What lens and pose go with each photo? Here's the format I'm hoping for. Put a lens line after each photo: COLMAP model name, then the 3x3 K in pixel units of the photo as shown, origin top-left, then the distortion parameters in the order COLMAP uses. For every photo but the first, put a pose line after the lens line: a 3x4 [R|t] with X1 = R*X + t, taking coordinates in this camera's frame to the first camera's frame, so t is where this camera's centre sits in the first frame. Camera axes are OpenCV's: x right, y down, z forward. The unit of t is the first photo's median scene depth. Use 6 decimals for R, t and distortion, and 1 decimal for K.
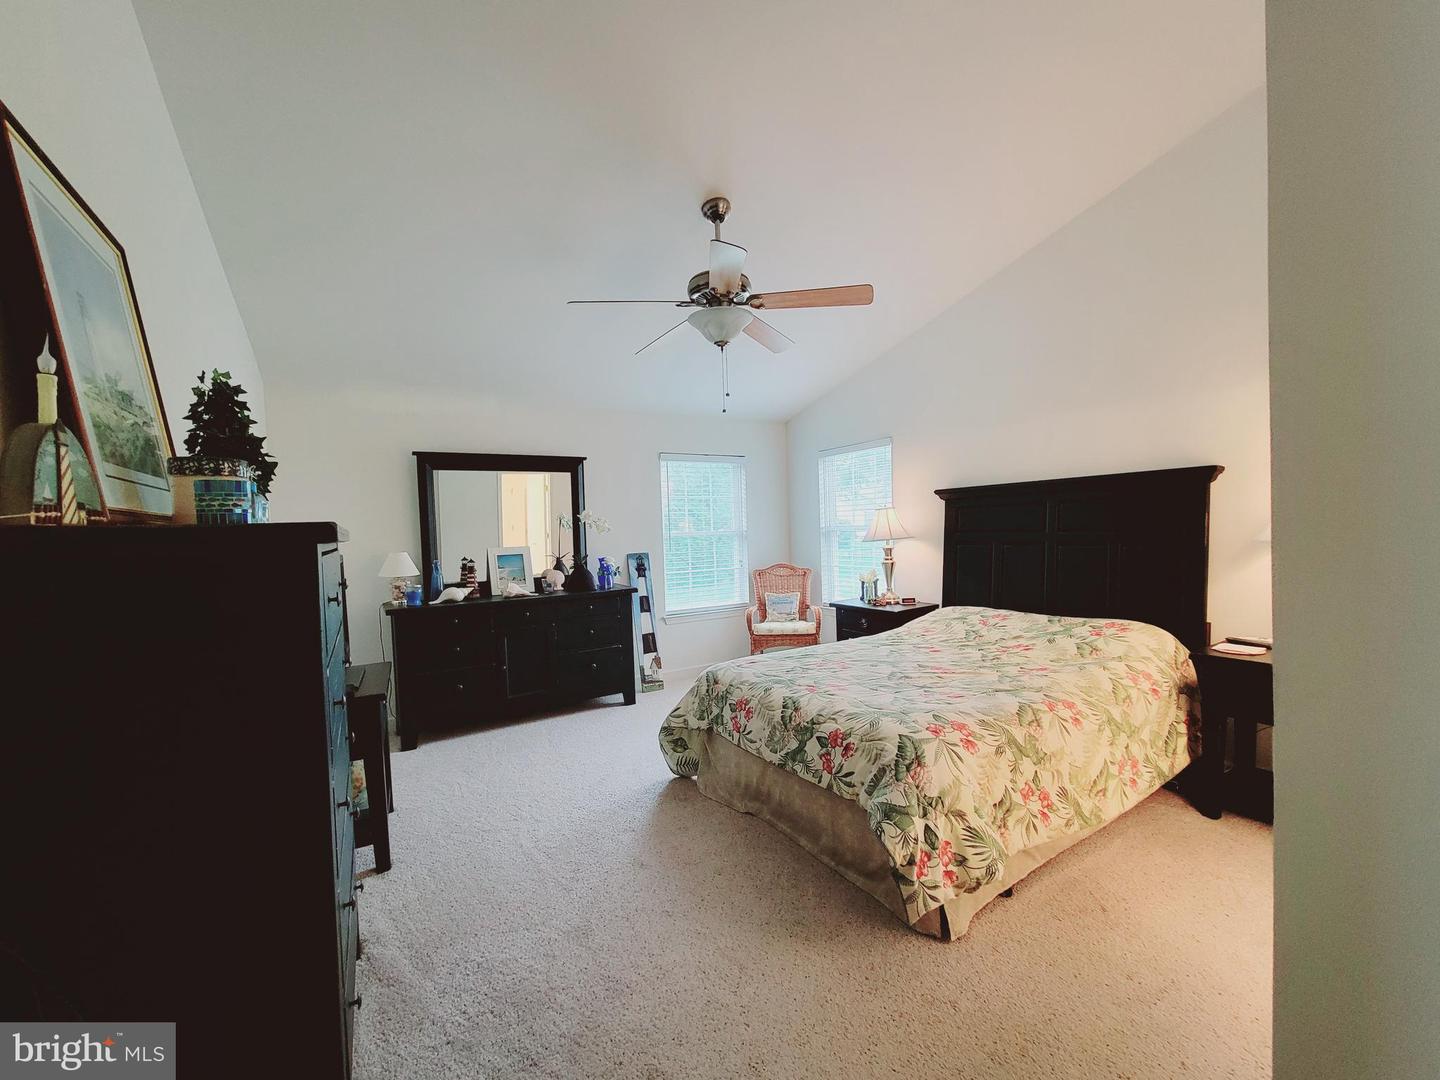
lens RADIAL K [[589.7, 0, 726.7], [0, 589.7, 546.5], [0, 0, 1]] dist [-0.001298, -0.000552]
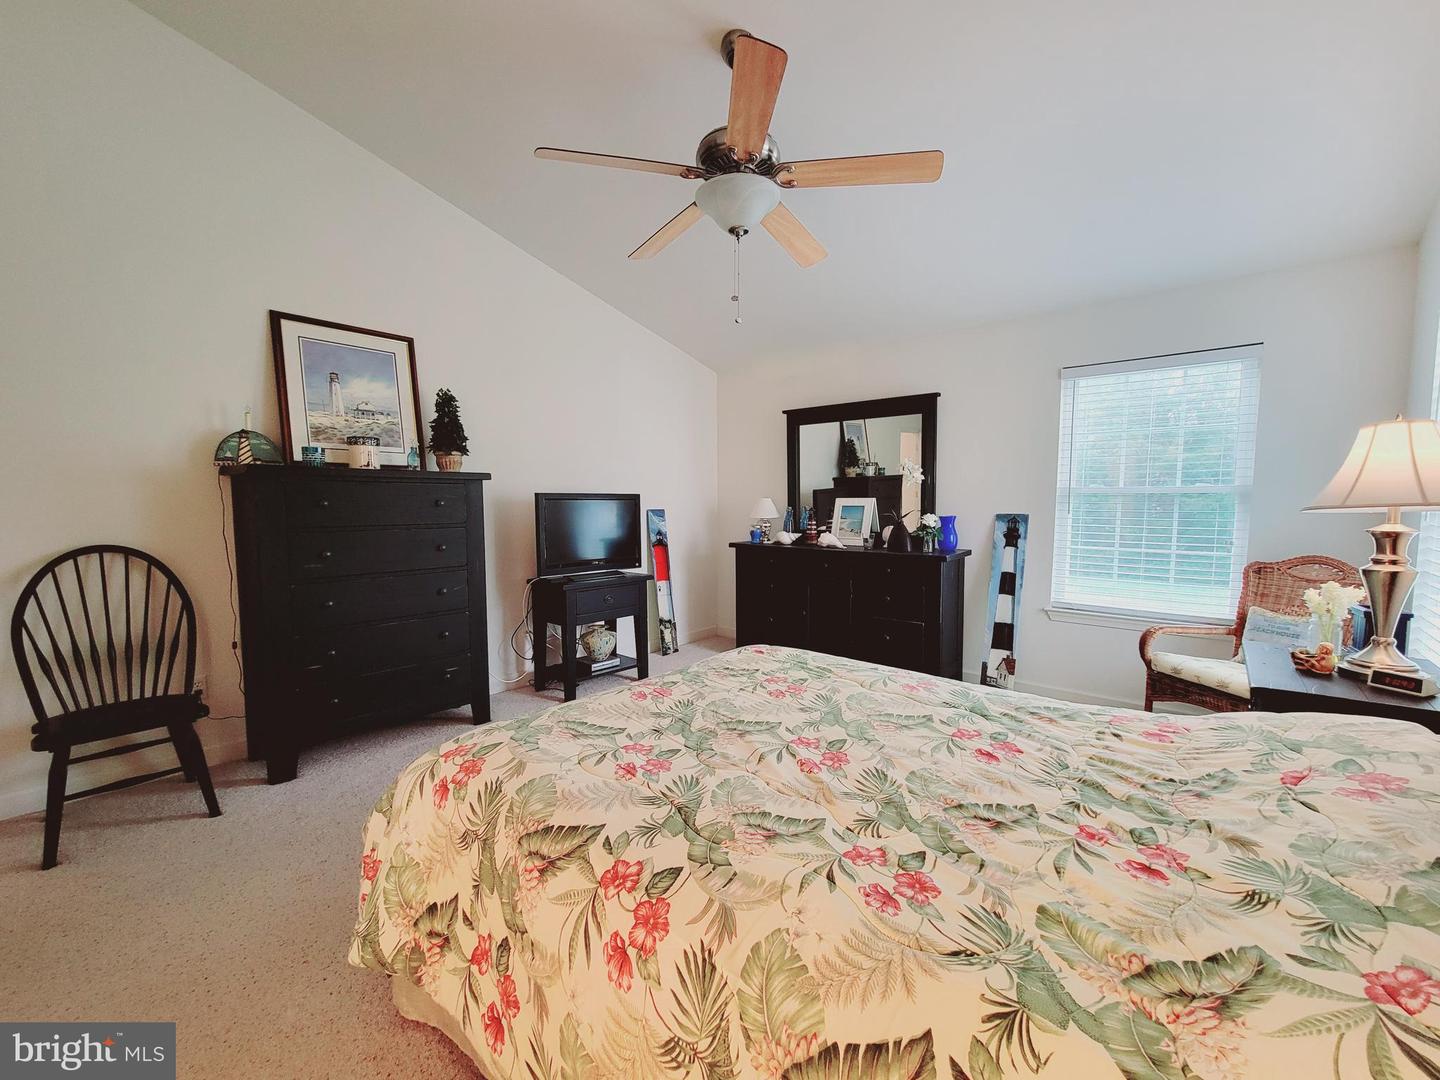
lens RADIAL K [[589.7, 0, 726.7], [0, 589.7, 546.5], [0, 0, 1]] dist [-0.001298, -0.000552]
pose [[0.308541, 0.108109, -0.945048, 0.449853], [-0.041591, 0.994103, 0.100142, -0.007387], [0.950301, 0.008408, 0.311218, 0.443839]]
